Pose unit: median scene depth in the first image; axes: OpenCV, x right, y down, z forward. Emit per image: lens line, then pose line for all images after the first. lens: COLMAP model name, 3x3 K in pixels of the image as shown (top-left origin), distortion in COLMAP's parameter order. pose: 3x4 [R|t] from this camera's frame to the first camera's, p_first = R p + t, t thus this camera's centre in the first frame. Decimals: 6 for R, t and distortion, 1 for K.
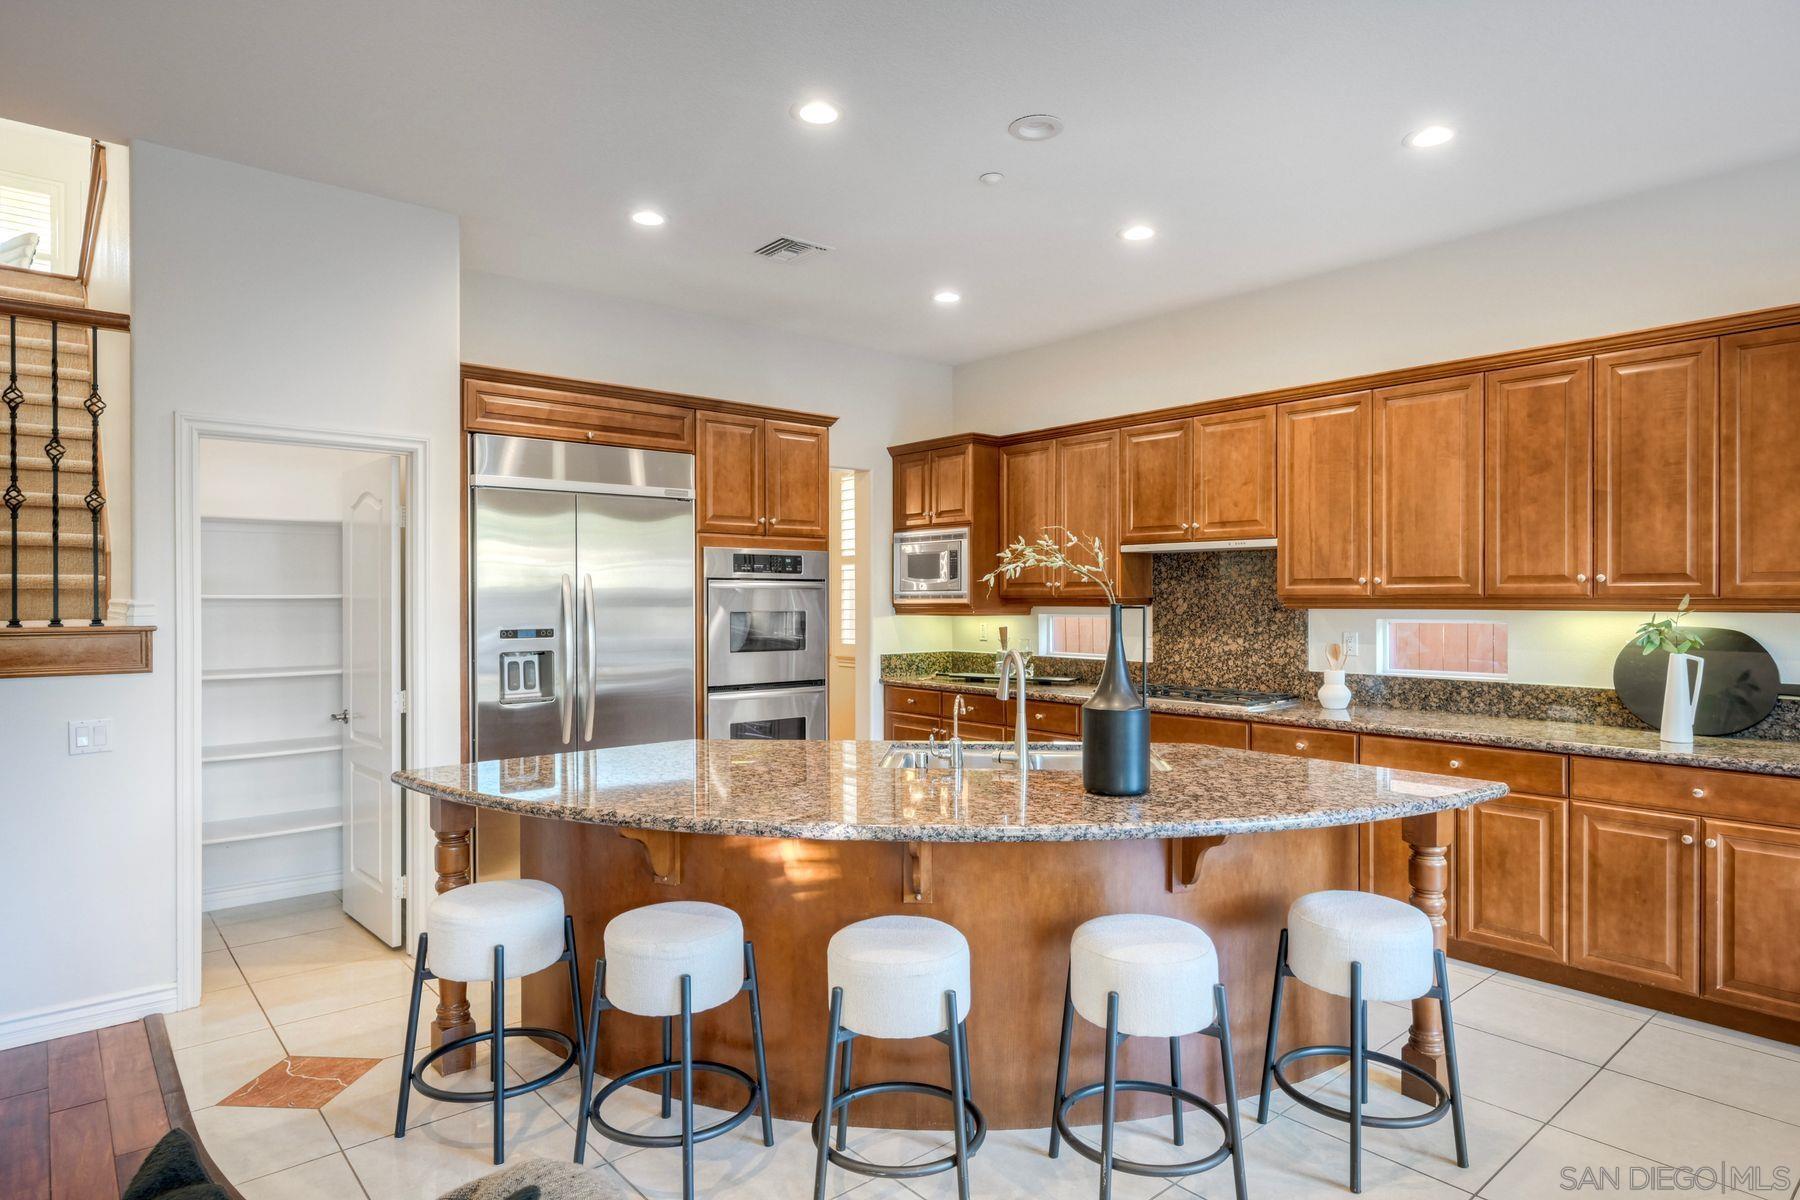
lens RADIAL K [[1015.8, 0, 908.9], [0, 1015.8, 601.3], [0, 0, 1]] dist [-0.001240, 0.000174]
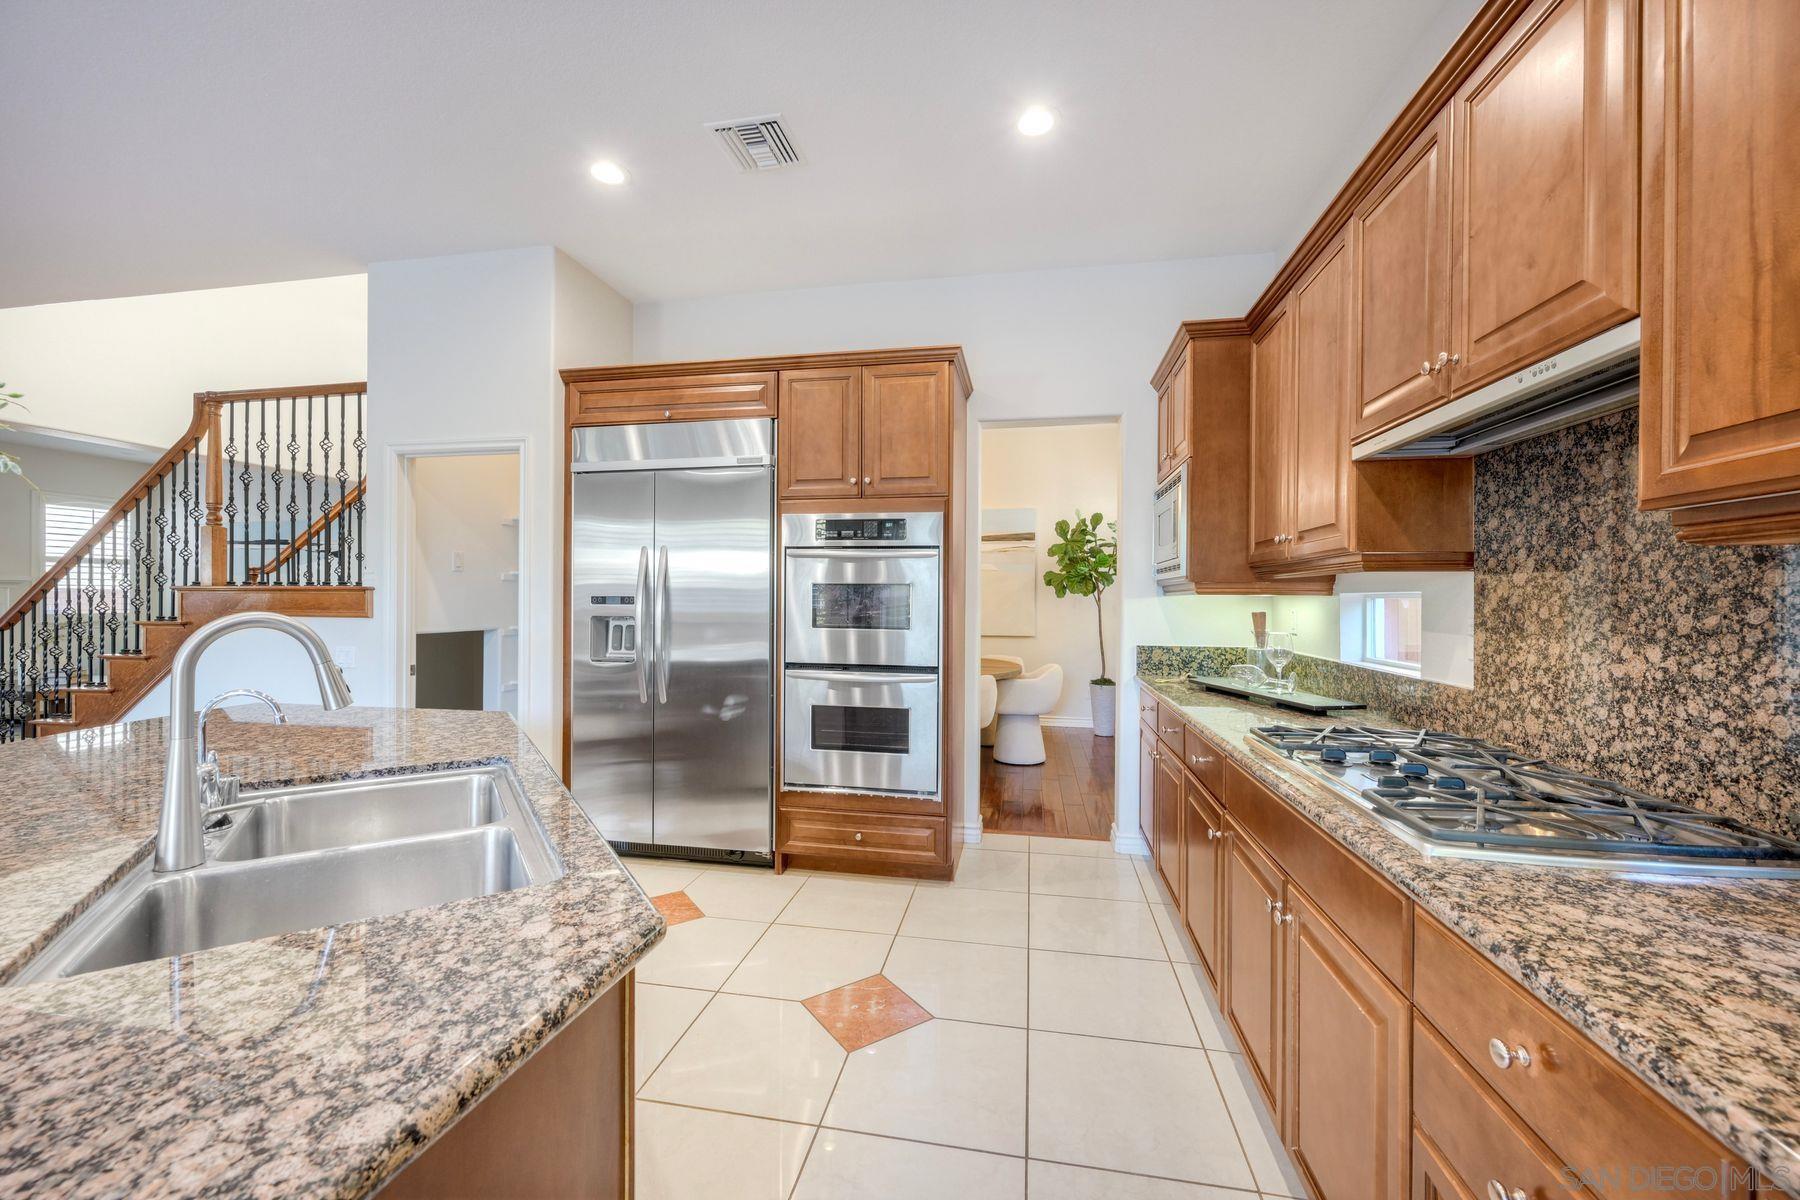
lens RADIAL K [[706.0, 0, 893.1], [0, 706.0, 596.3], [0, 0, 1]] dist [-0.003265, -0.000249]
pose [[0.616494, 0.003601, -0.787351, 0.359331], [-0.009881, 0.999946, -0.003163, 0.022593], [0.787298, 0.009730, 0.616496, 0.640220]]
